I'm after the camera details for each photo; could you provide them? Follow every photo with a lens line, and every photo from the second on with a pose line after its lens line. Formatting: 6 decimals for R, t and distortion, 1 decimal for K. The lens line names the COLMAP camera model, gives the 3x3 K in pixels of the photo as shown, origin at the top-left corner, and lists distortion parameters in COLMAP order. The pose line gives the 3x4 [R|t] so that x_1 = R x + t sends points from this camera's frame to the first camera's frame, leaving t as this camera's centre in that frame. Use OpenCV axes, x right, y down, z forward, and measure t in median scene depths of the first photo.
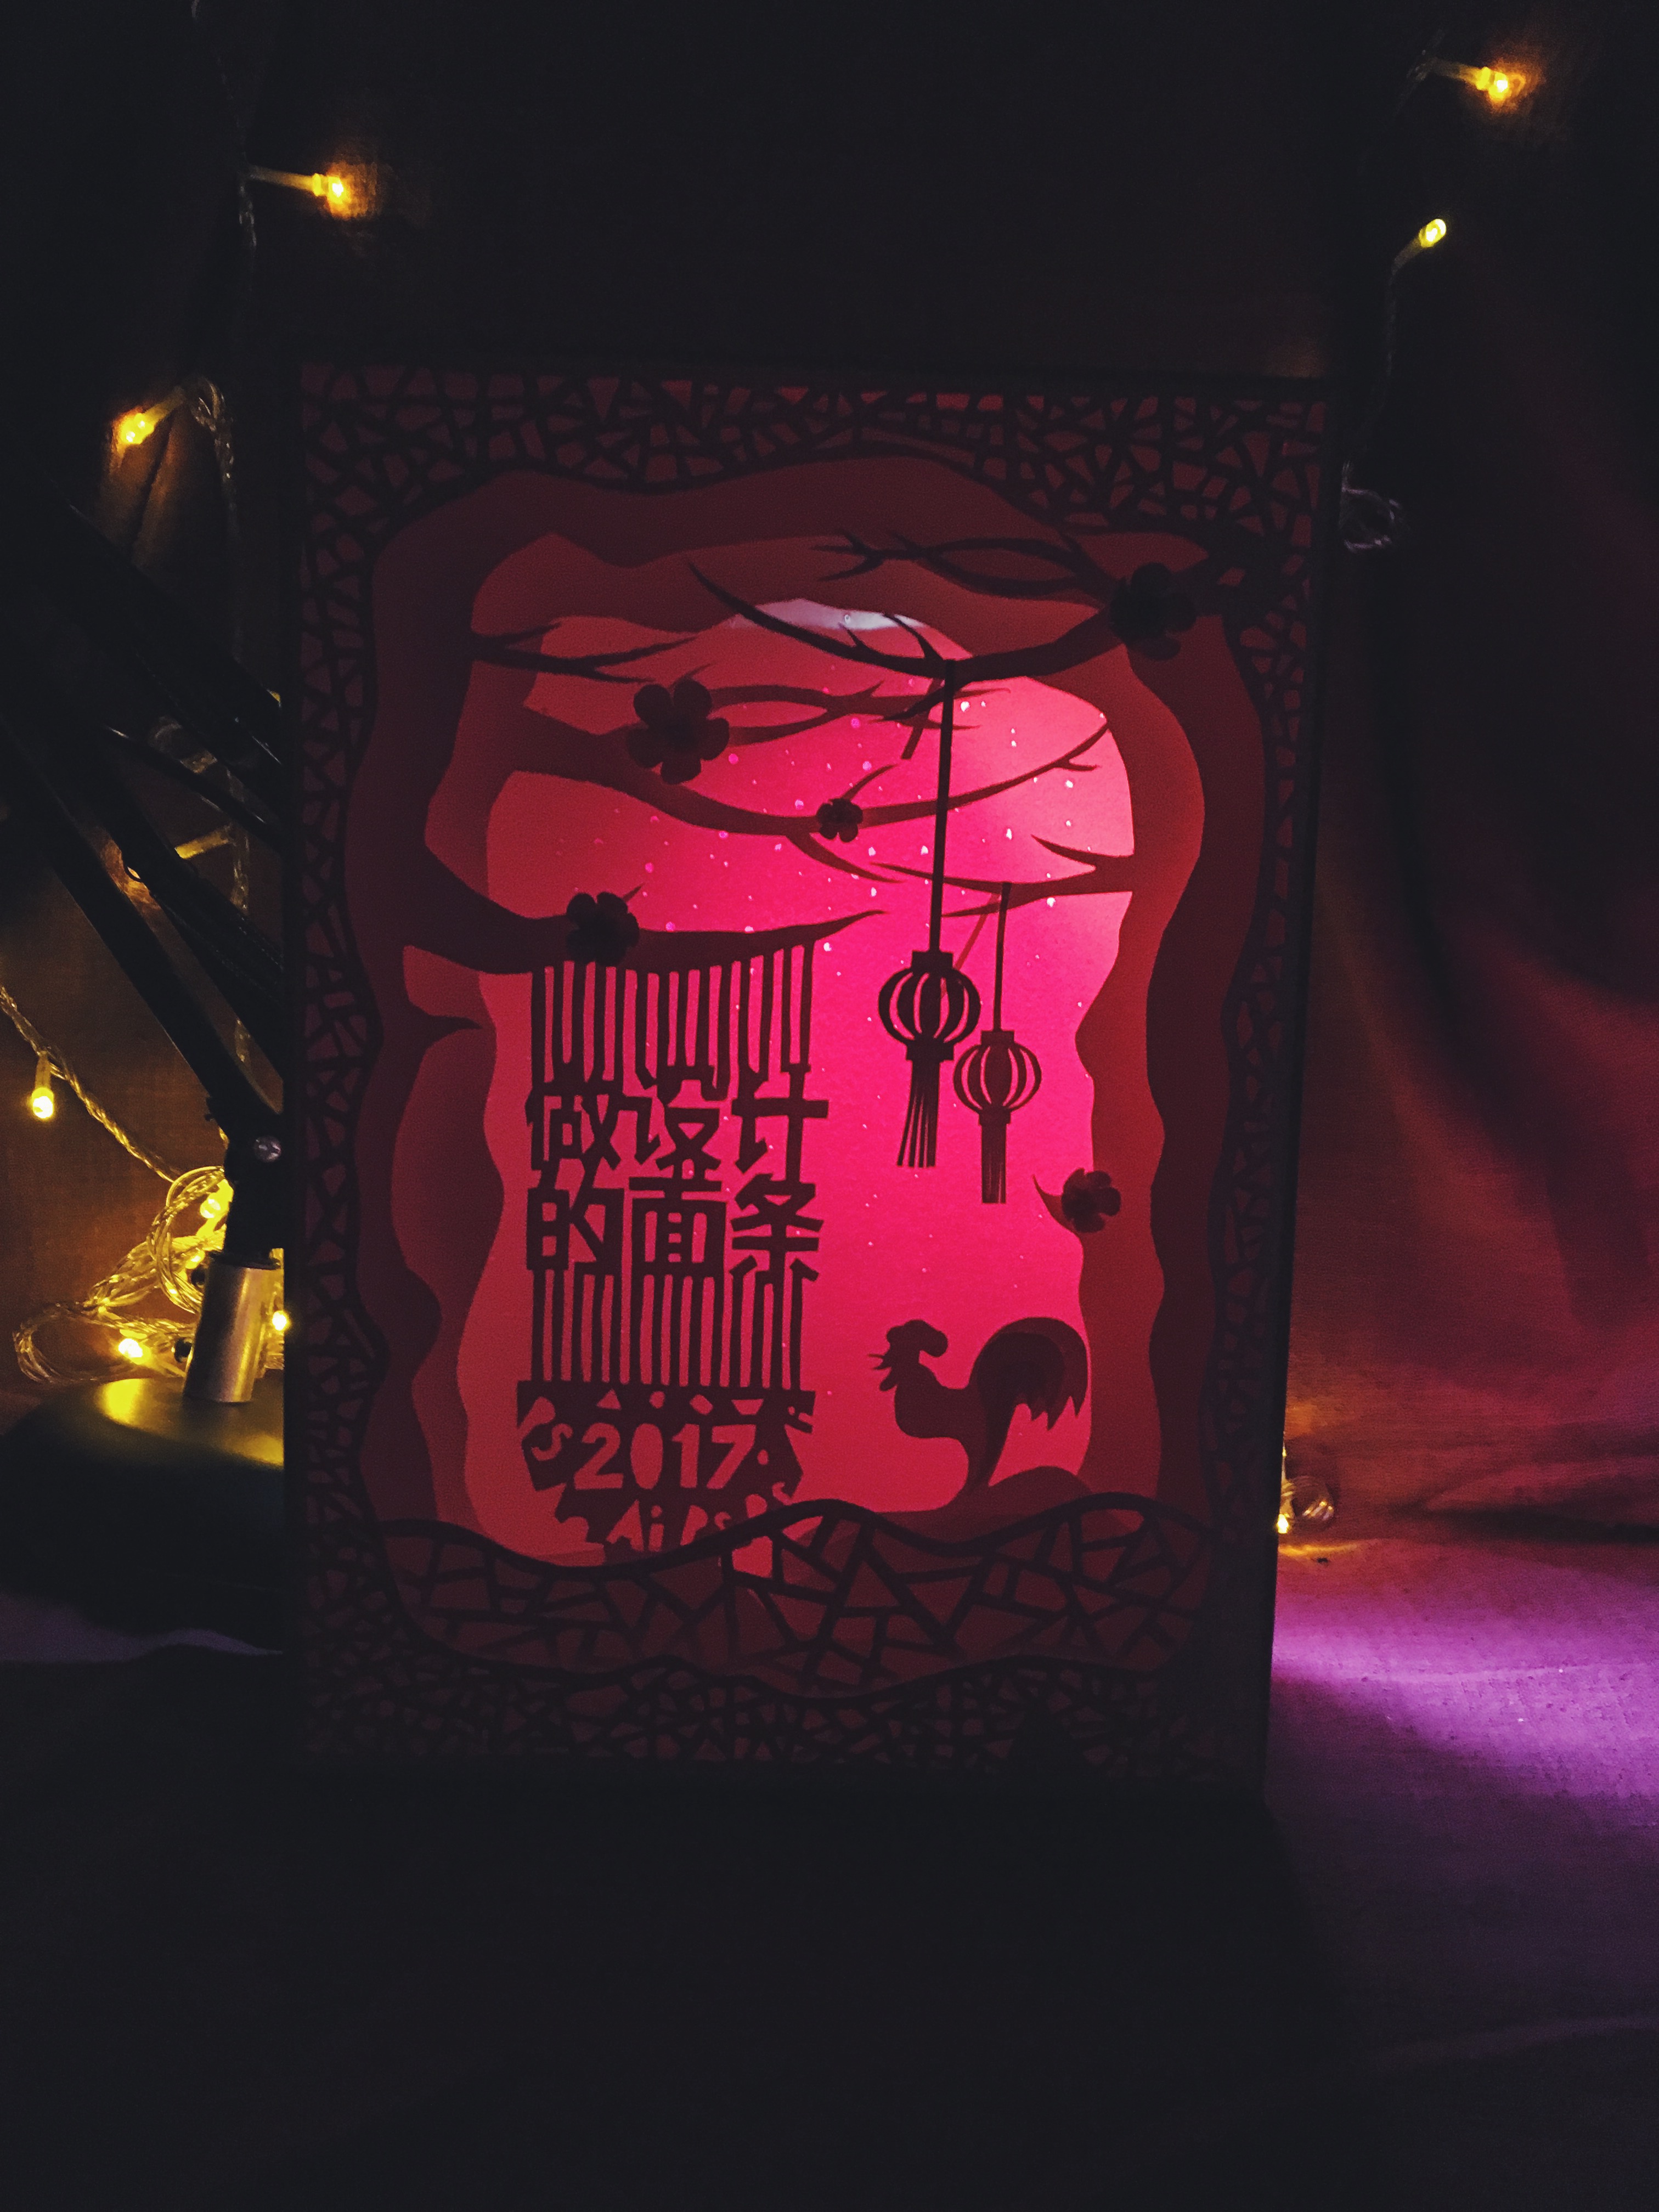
lens RADIAL K [[1837.6, 0, 812.3], [0, 1837.6, 1098.7], [0, 0, 1]] dist [0.039157, -0.033702]
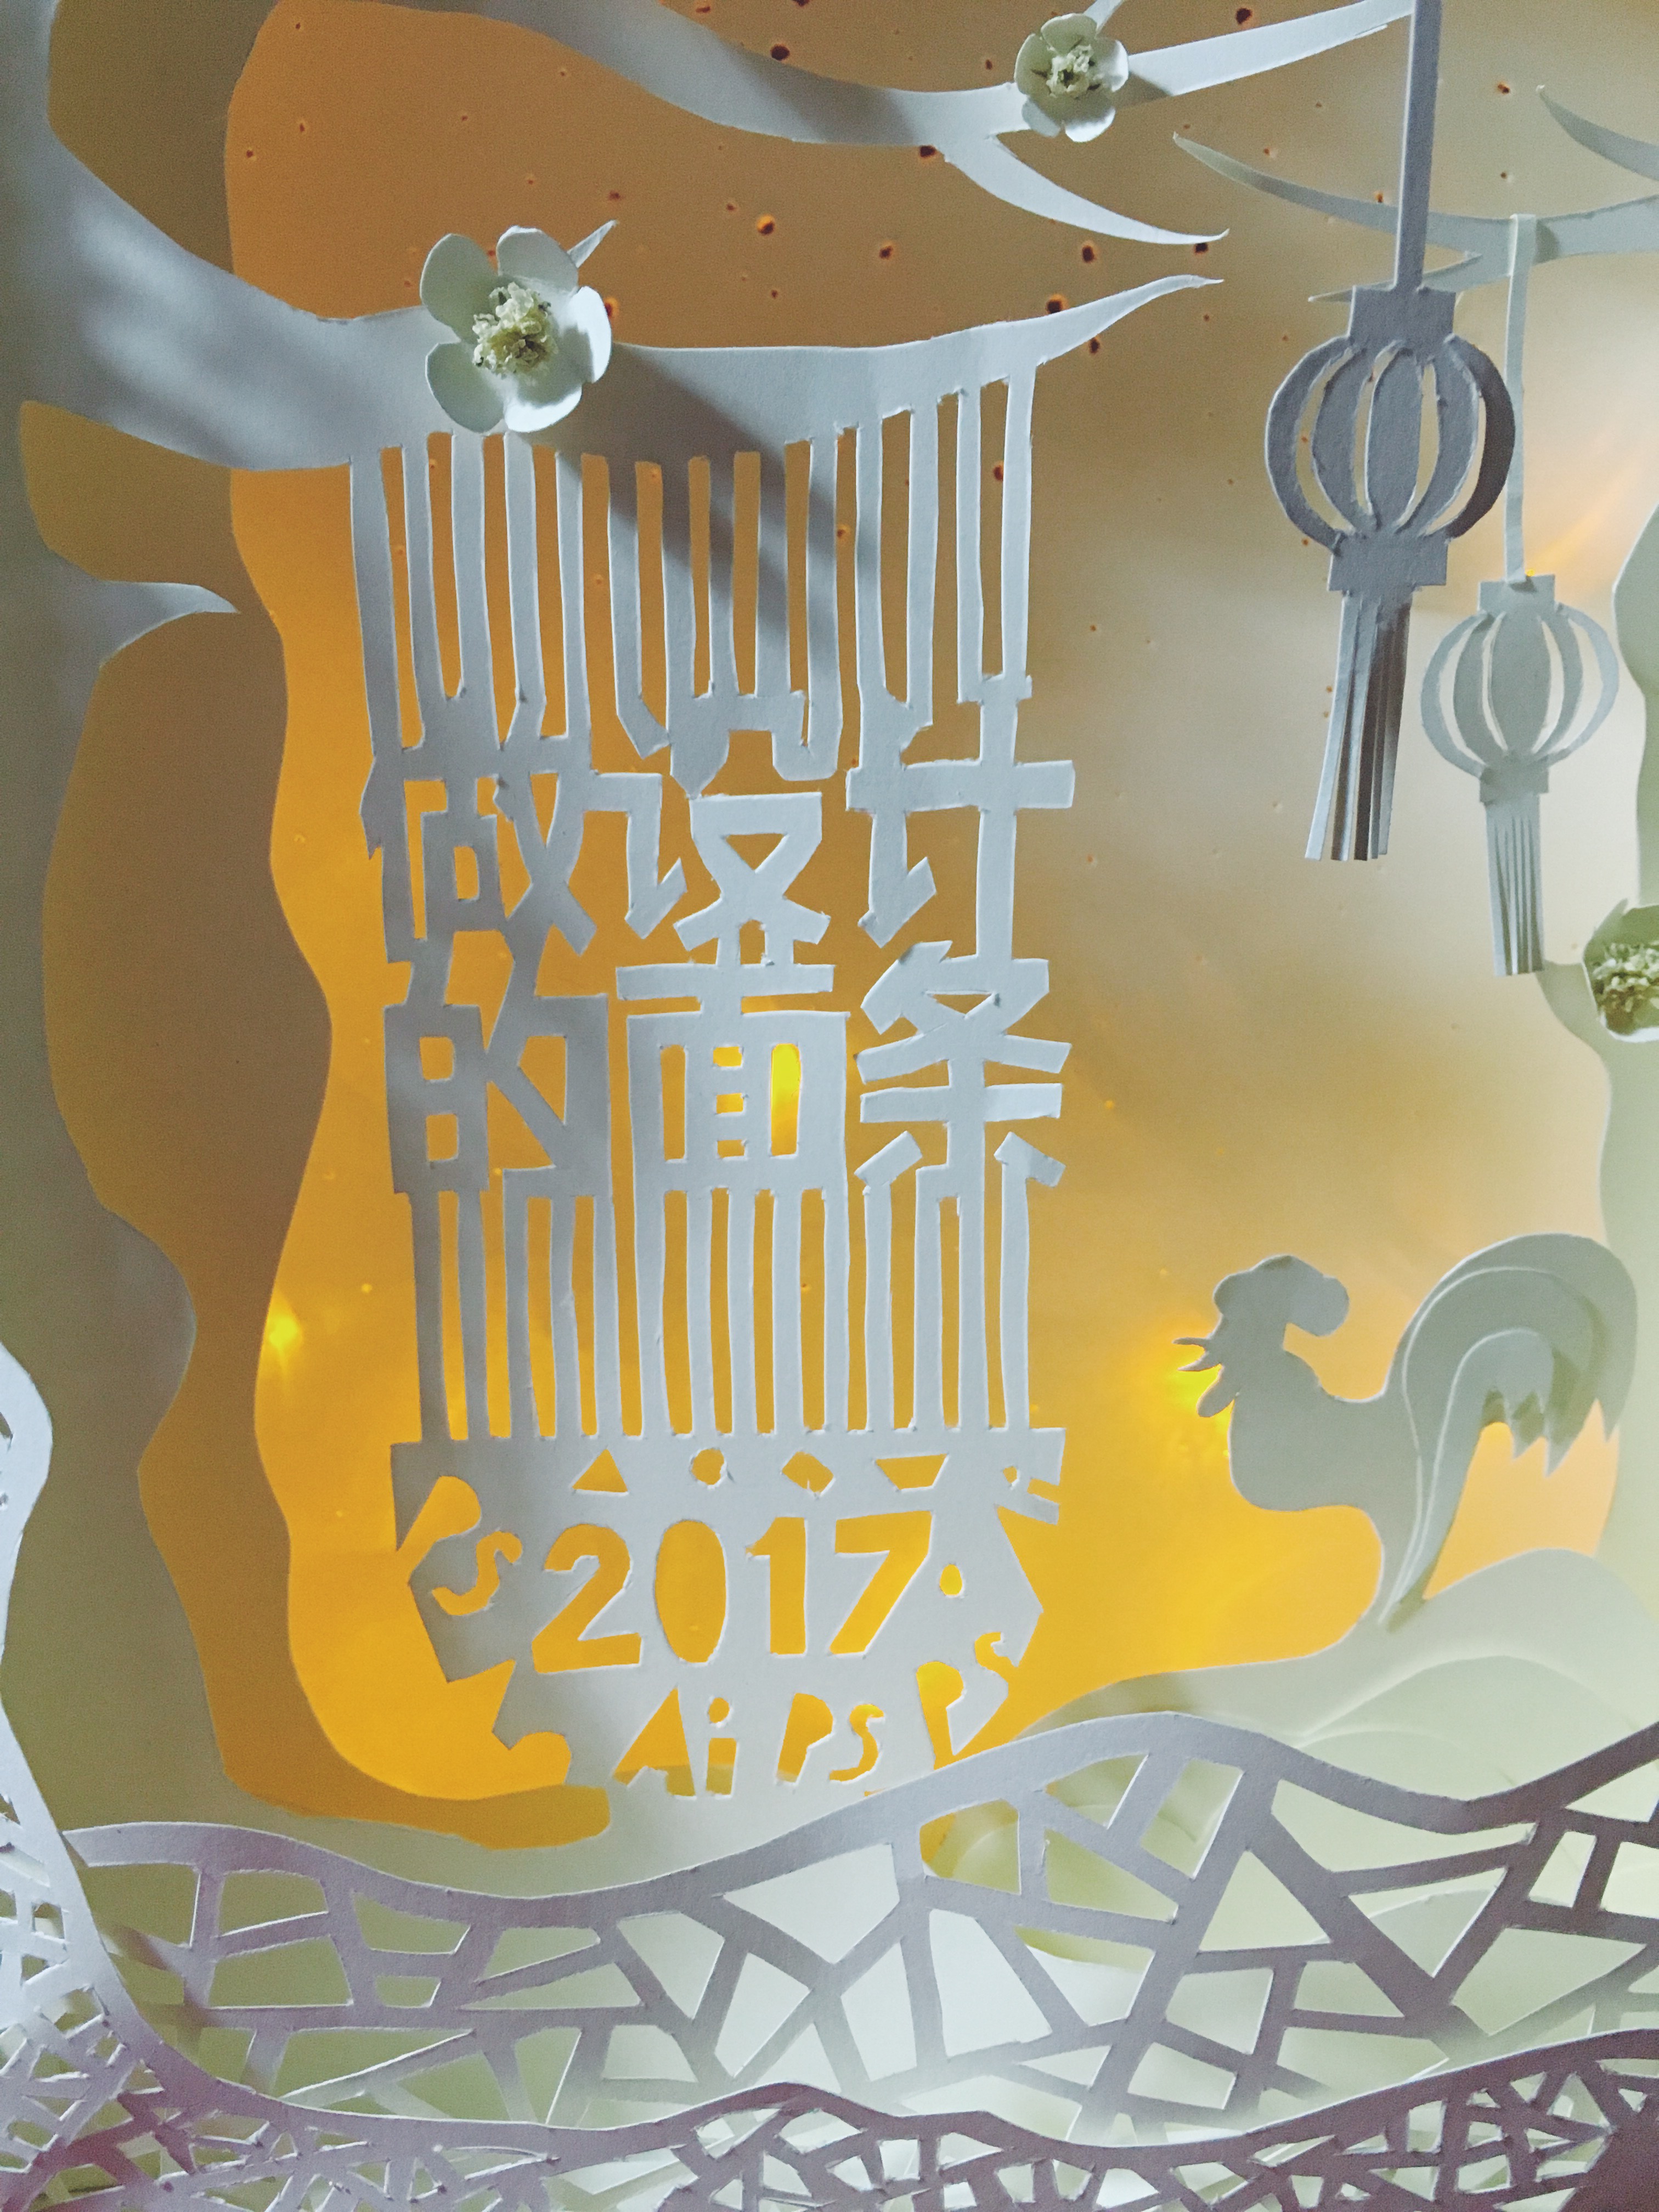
lens RADIAL K [[1910.4, 0, 823.2], [0, 1910.4, 1084.4], [0, 0, 1]] dist [0.016107, -0.001840]
pose [[0.997687, -0.056538, 0.037732, -0.070256], [0.054283, 0.996821, 0.058318, 0.046587], [-0.040909, -0.056135, 0.997585, 0.552822]]
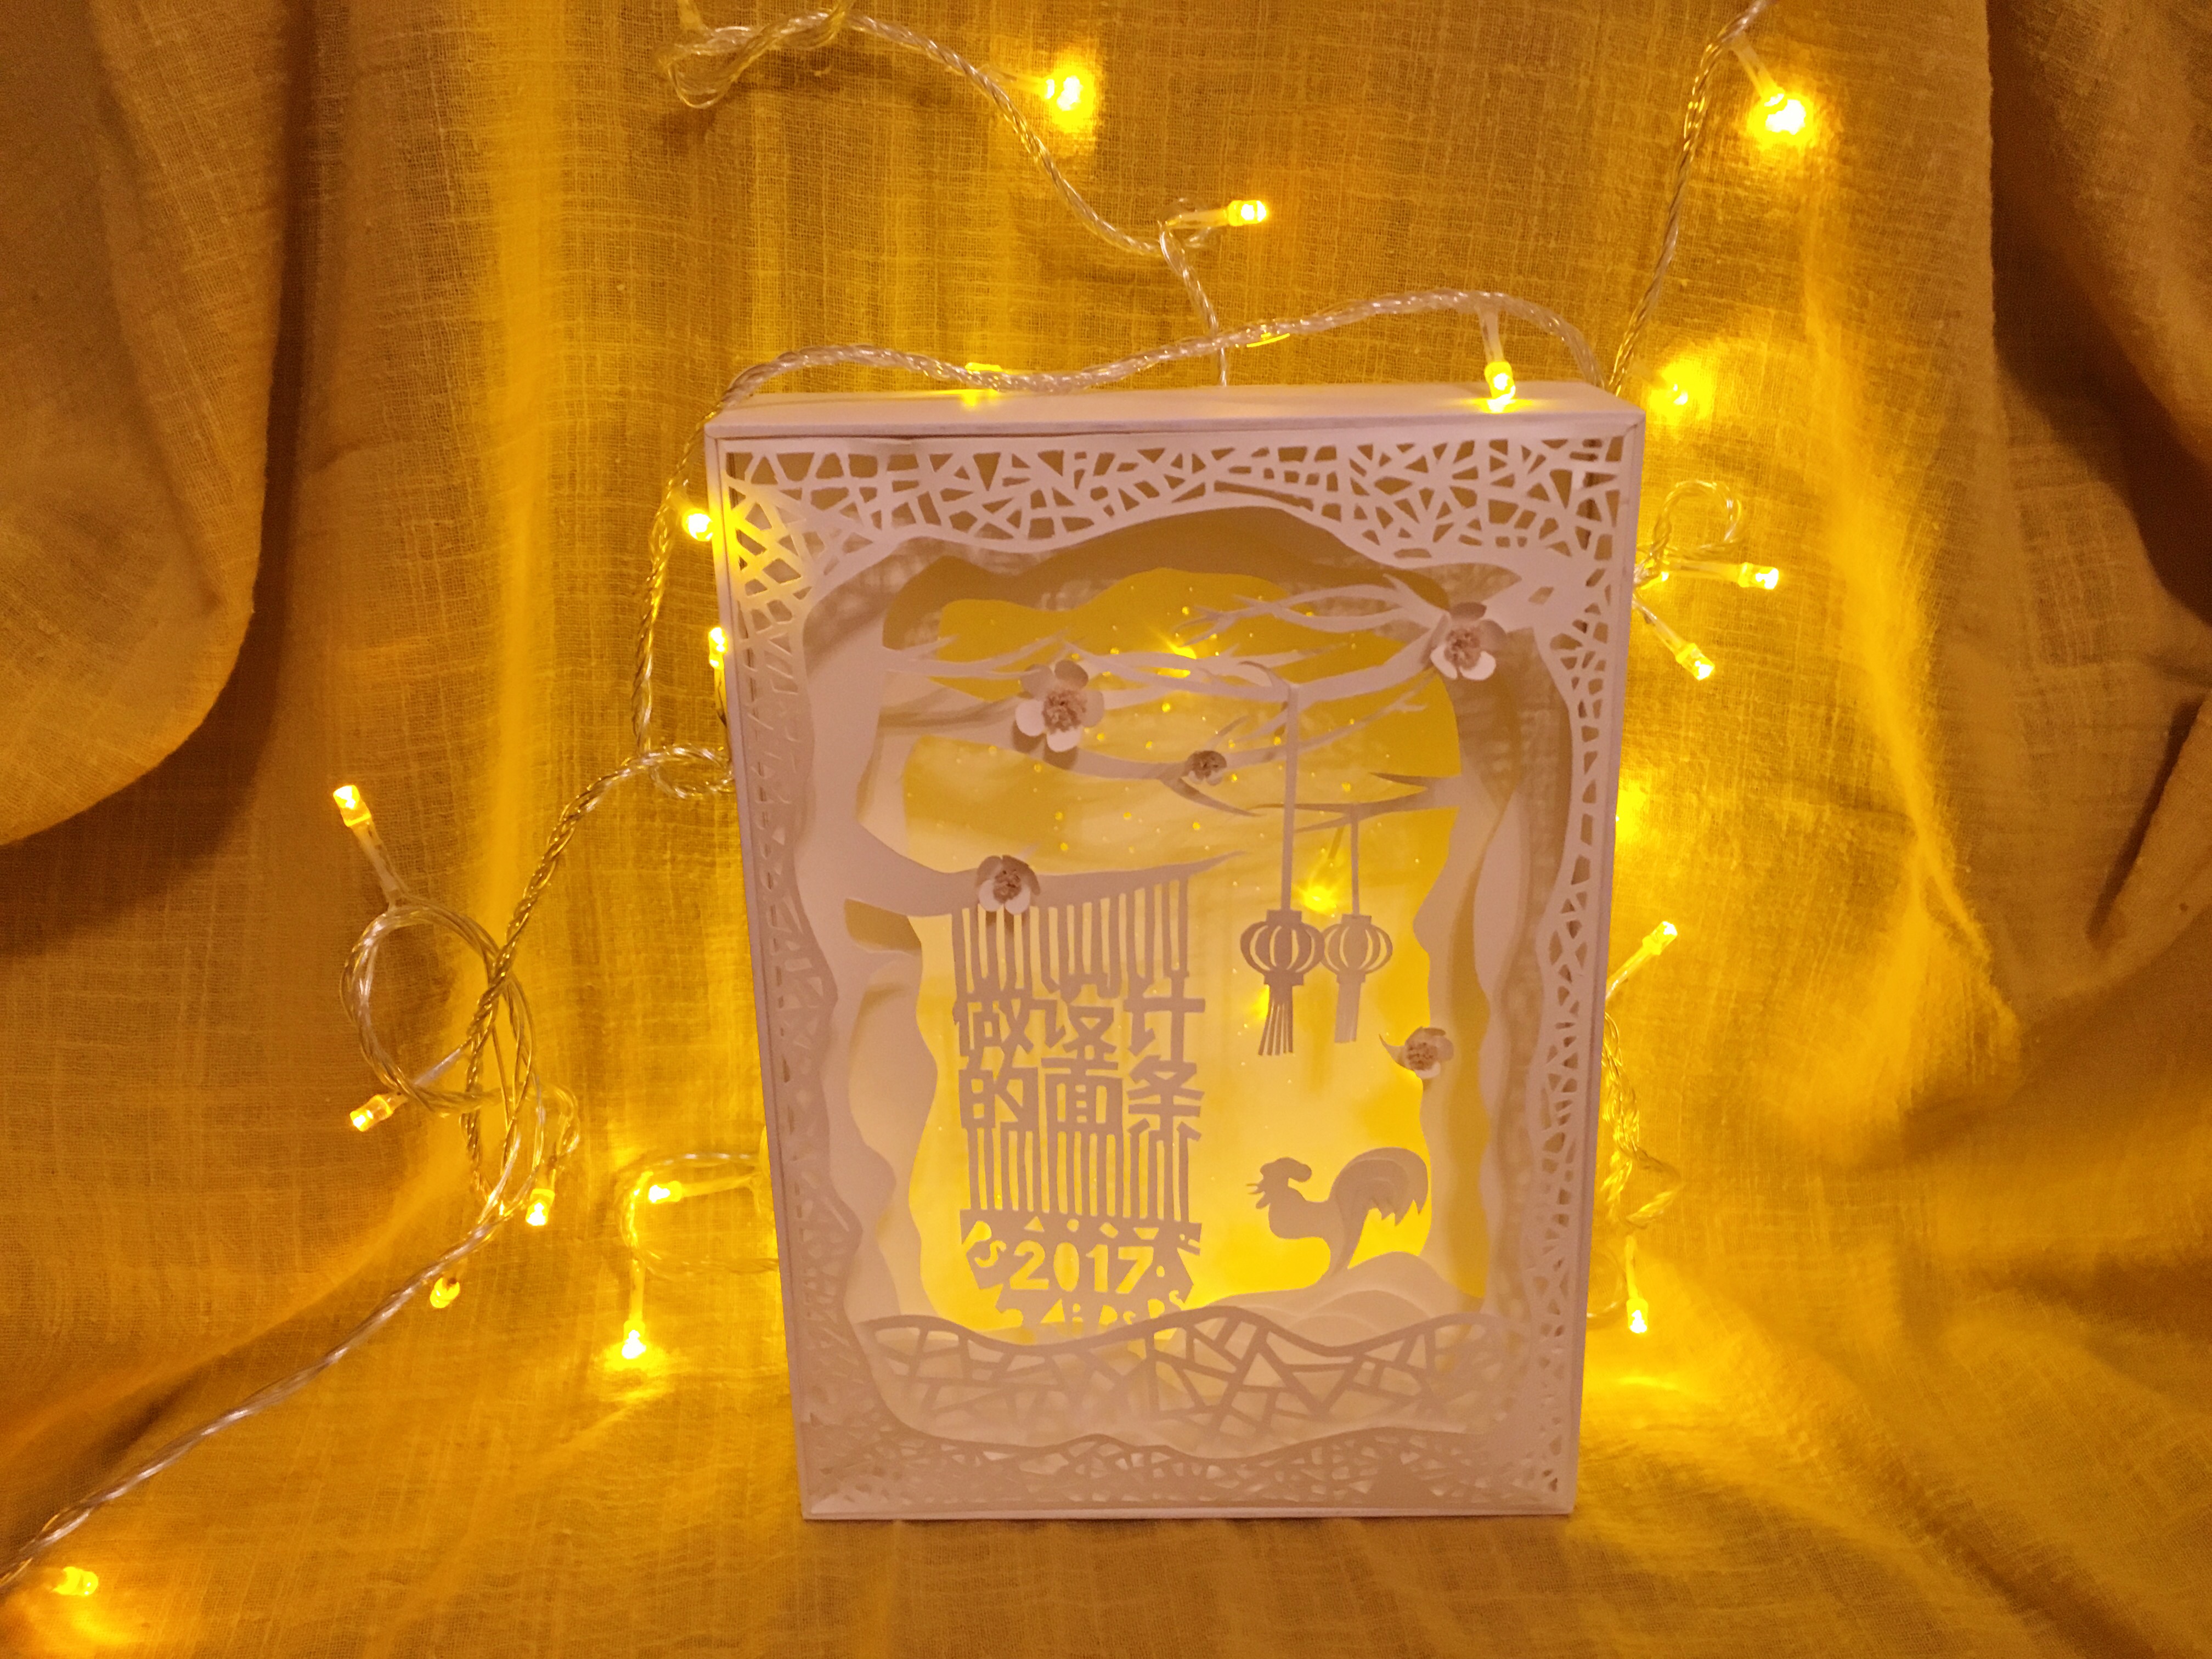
lens RADIAL K [[1837.6, 0, 1098.7], [0, 1837.6, 796.3], [0, 0, 1]] dist [0.039157, -0.033702]
pose [[0.995113, -0.020001, -0.096697, 0.057666], [0.039591, 0.977928, 0.205158, -0.372469], [0.090459, -0.207983, 0.973940, -0.132152]]
